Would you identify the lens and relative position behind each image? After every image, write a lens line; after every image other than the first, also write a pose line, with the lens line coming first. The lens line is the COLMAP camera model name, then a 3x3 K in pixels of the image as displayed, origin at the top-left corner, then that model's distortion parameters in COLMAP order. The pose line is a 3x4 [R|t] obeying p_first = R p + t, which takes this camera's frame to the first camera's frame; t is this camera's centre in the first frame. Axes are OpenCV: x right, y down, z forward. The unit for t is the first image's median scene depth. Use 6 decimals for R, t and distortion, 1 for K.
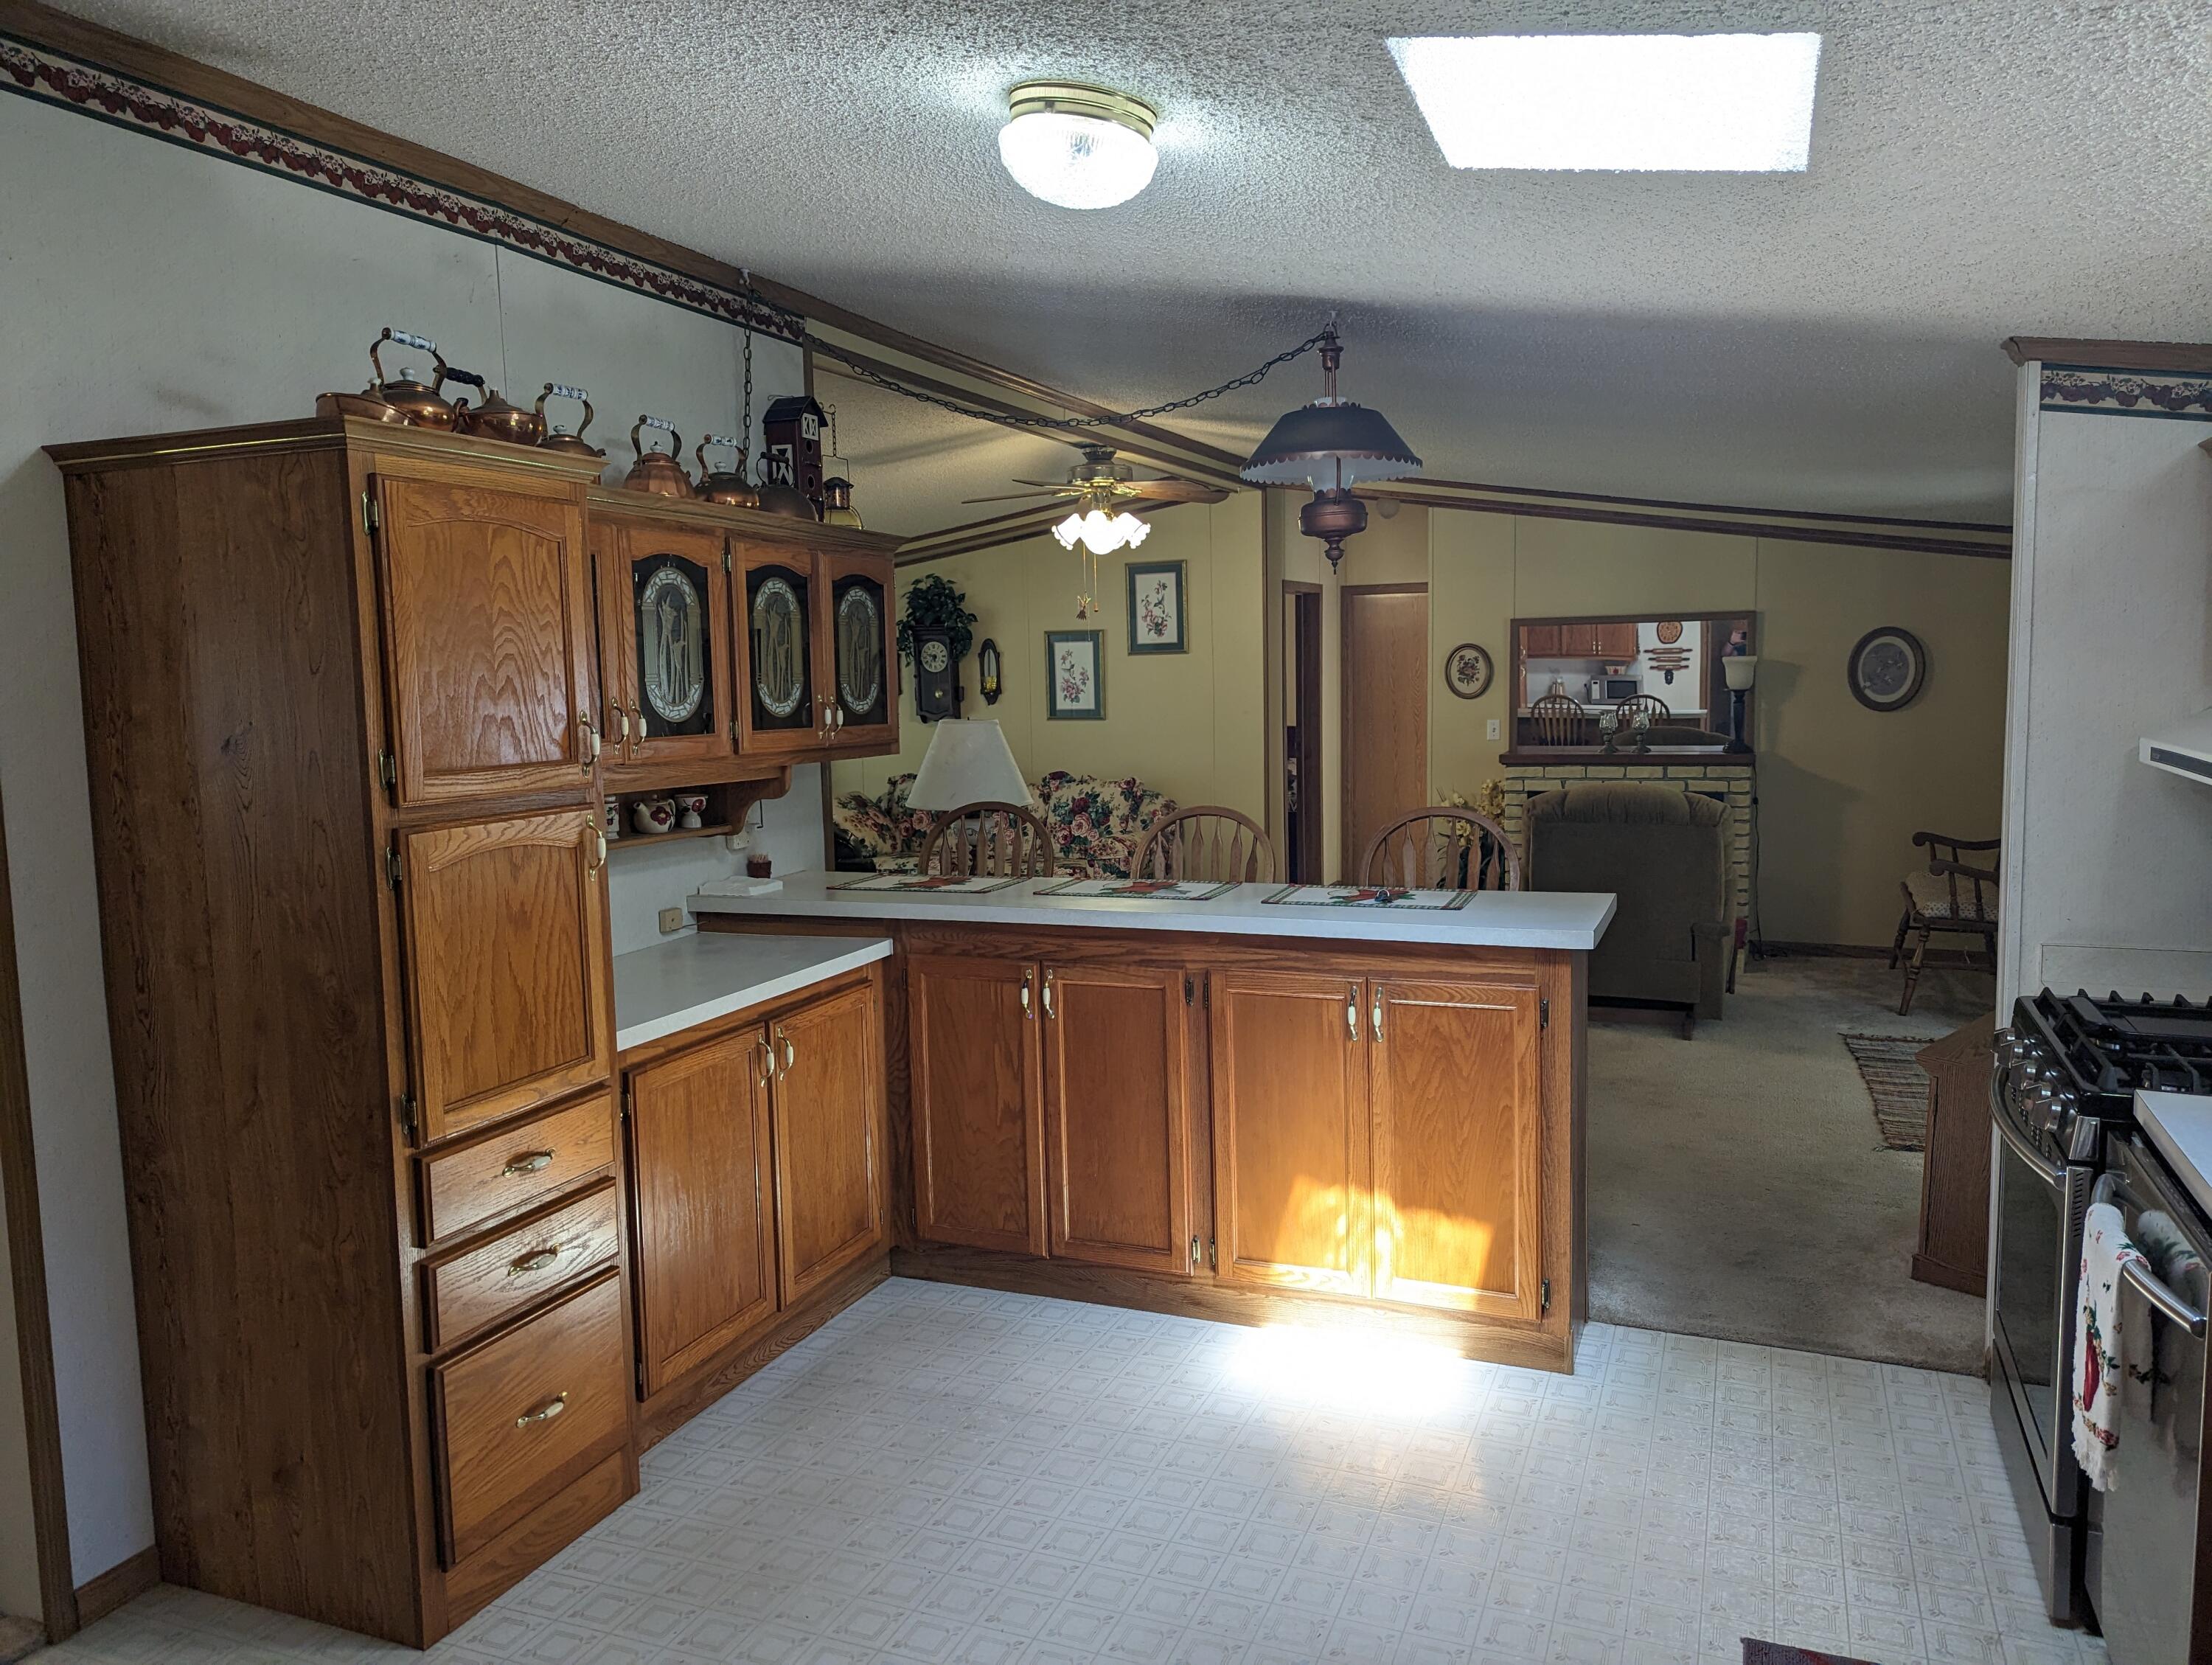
lens RADIAL K [[1537.6, 0, 1106.1], [0, 1537.6, 827.4], [0, 0, 1]] dist [0.025282, -0.032893]
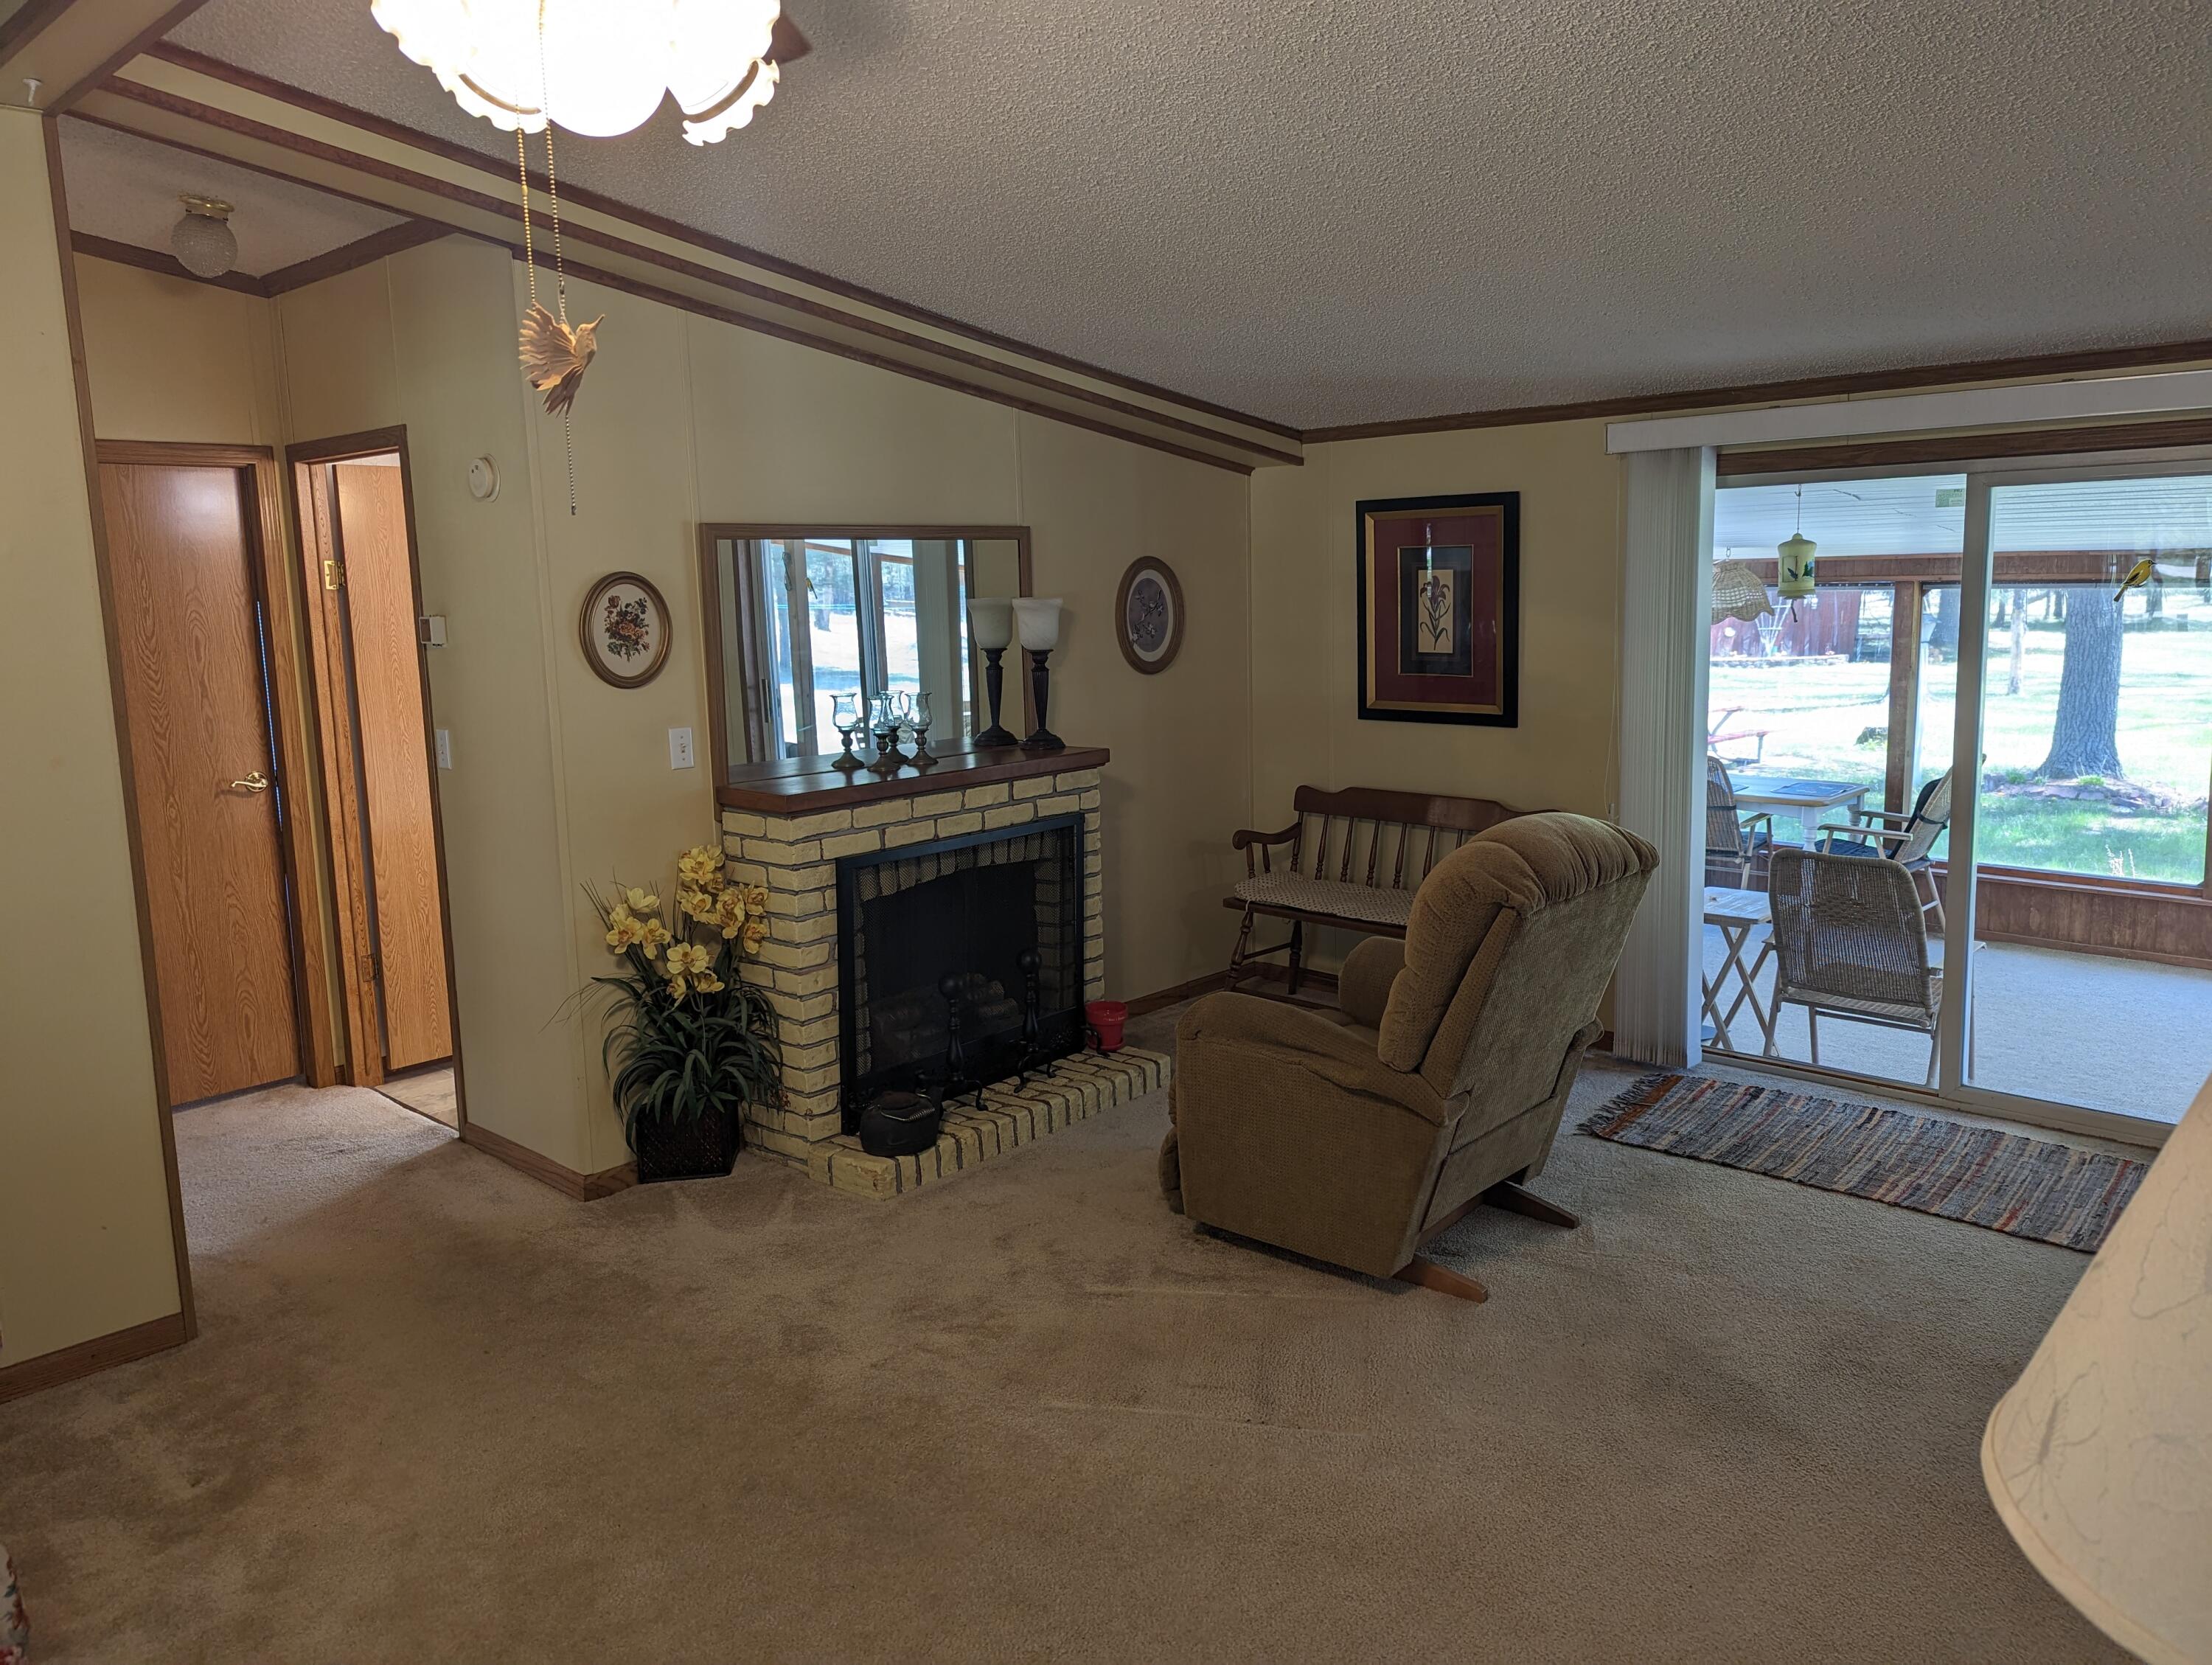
lens RADIAL K [[1537.6, 0, 1104.2], [0, 1537.6, 811.7], [0, 0, 1]] dist [0.025282, -0.032893]
pose [[0.337326, -0.125335, 0.933007, -0.164992], [0.122165, 0.988545, 0.088627, -0.070195], [-0.933428, 0.084085, 0.348773, 0.700807]]
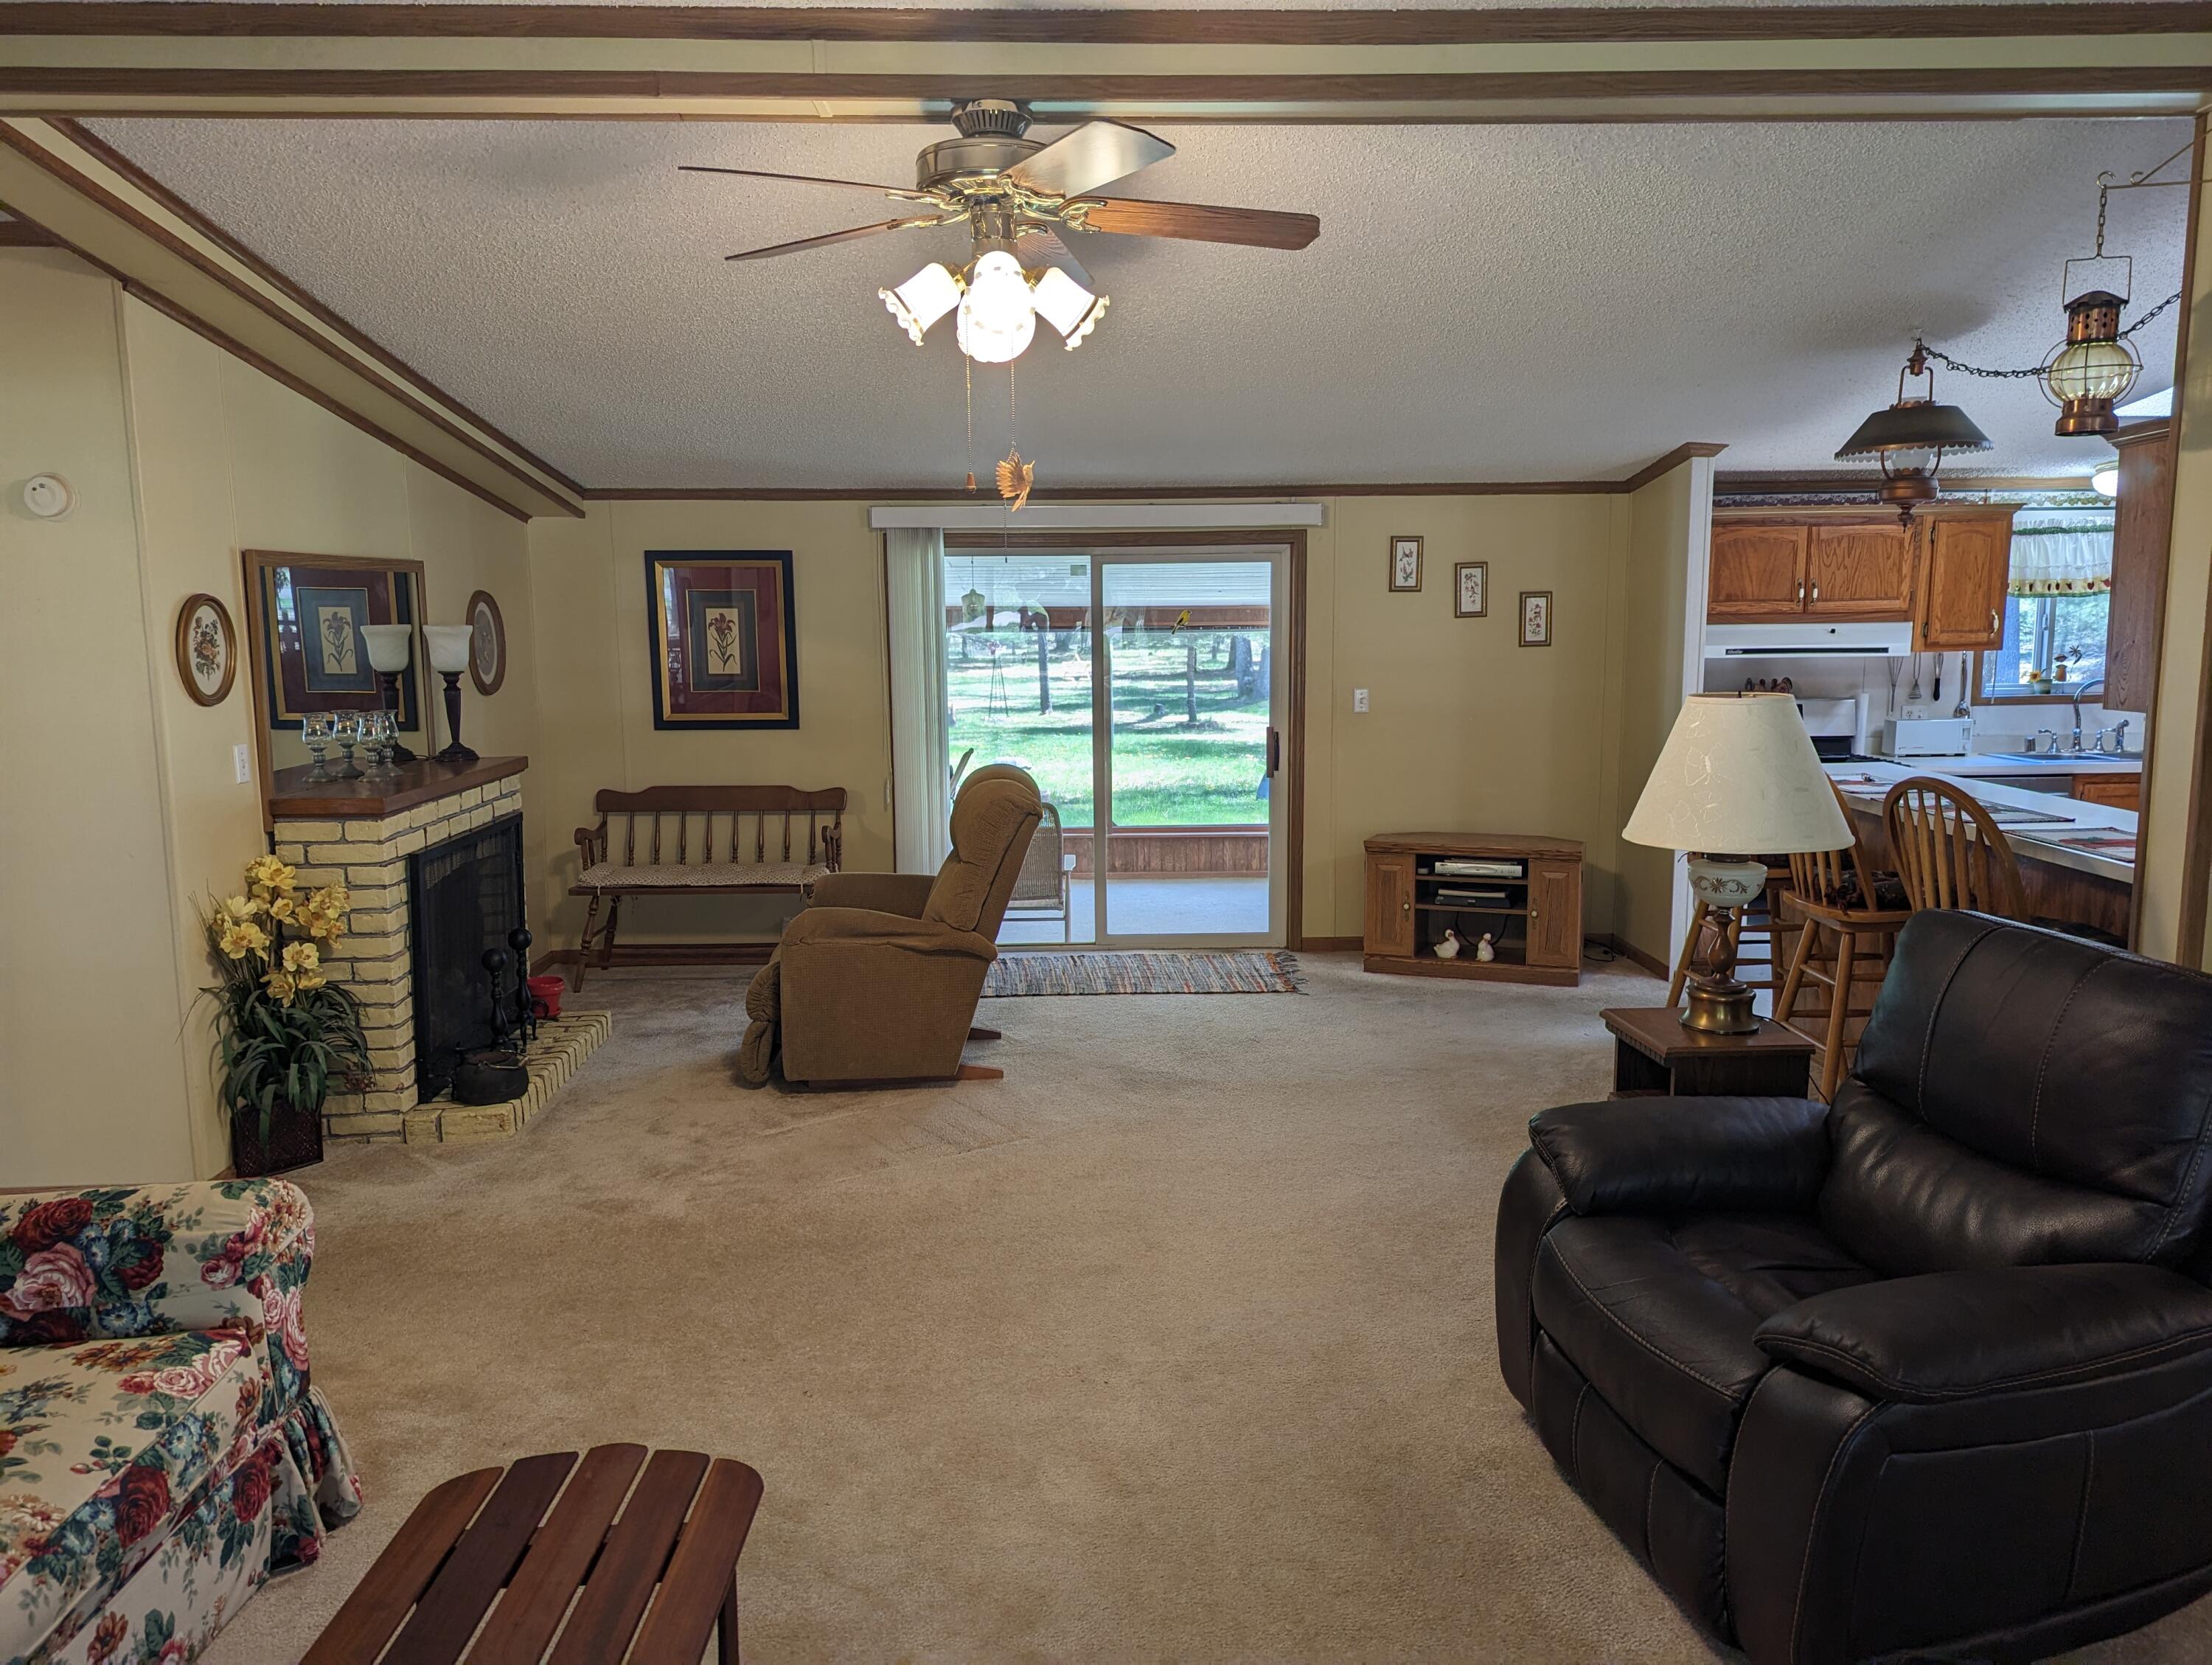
lens RADIAL K [[1537.6, 0, 1127.1], [0, 1537.6, 843.9], [0, 0, 1]] dist [0.025282, -0.032893]
pose [[-0.423341, -0.111734, 0.899054, -0.341193], [0.118507, 0.977010, 0.177224, -0.093405], [-0.898186, 0.181571, -0.400367, 0.943018]]
